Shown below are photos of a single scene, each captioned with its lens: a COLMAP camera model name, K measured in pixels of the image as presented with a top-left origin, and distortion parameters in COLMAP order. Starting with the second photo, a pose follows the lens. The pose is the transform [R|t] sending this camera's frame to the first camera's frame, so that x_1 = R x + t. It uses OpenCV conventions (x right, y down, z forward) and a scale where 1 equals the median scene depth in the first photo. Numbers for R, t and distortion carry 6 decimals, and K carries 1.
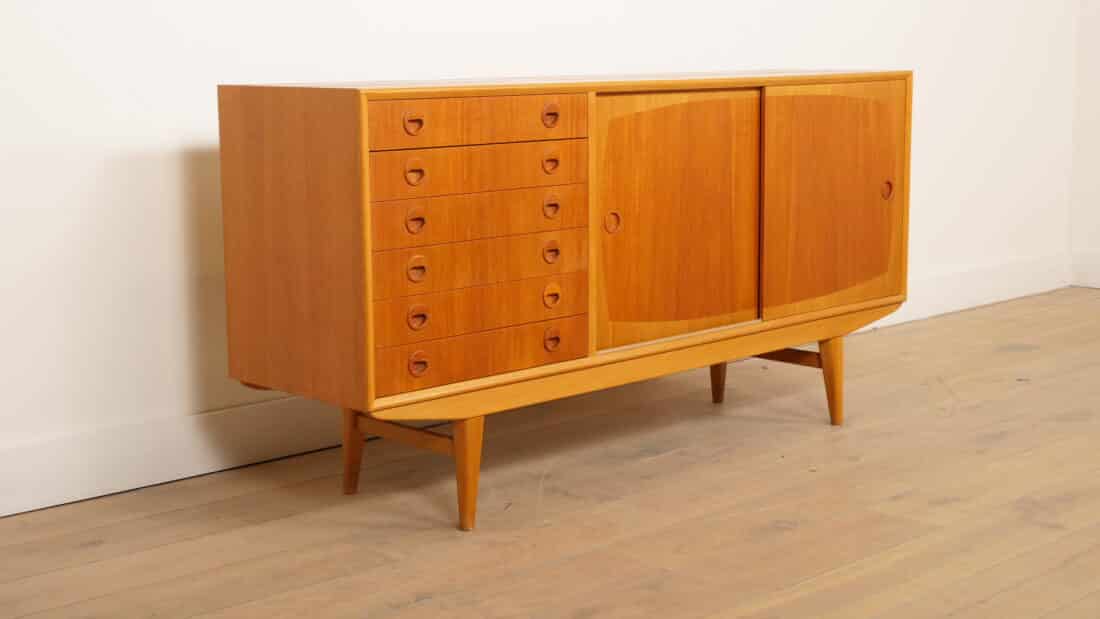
lens RADIAL K [[1642.2, 0, 550.0], [0, 1642.2, 309.5], [0, 0, 1]] dist [0.002999, -0.023191]
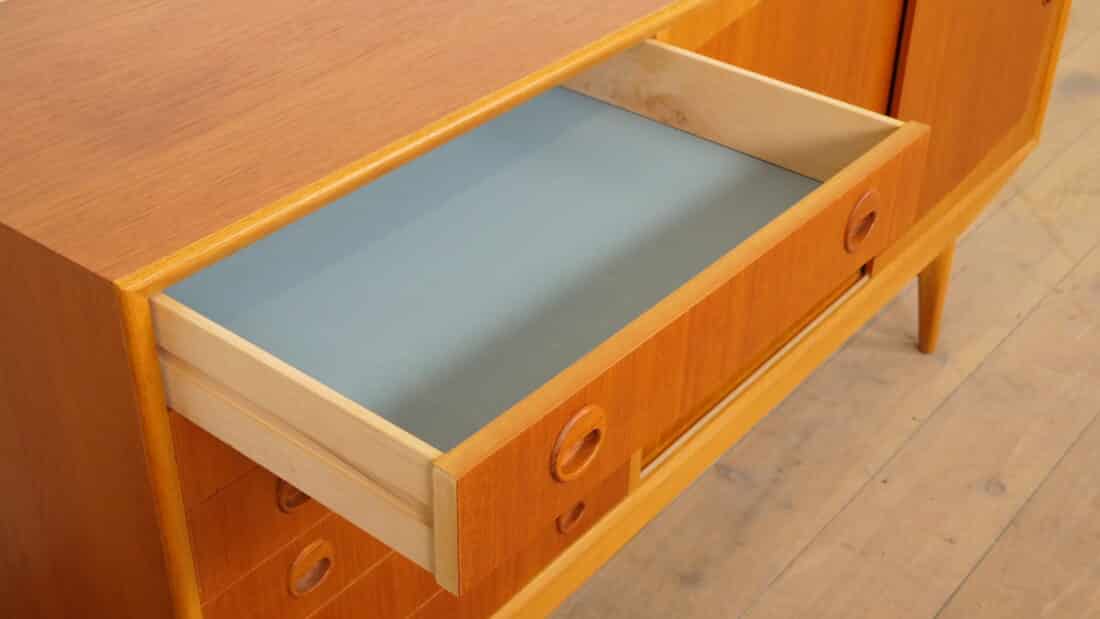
lens RADIAL K [[1404.9, 0, 549.7], [0, 1404.9, 340.2], [0, 0, 1]] dist [0.019839, 0.028283]
pose [[0.991022, -0.057672, 0.120619, -0.054902], [0.000562, 0.903968, 0.427599, -0.216439], [-0.133696, -0.423692, 0.895885, 0.623021]]
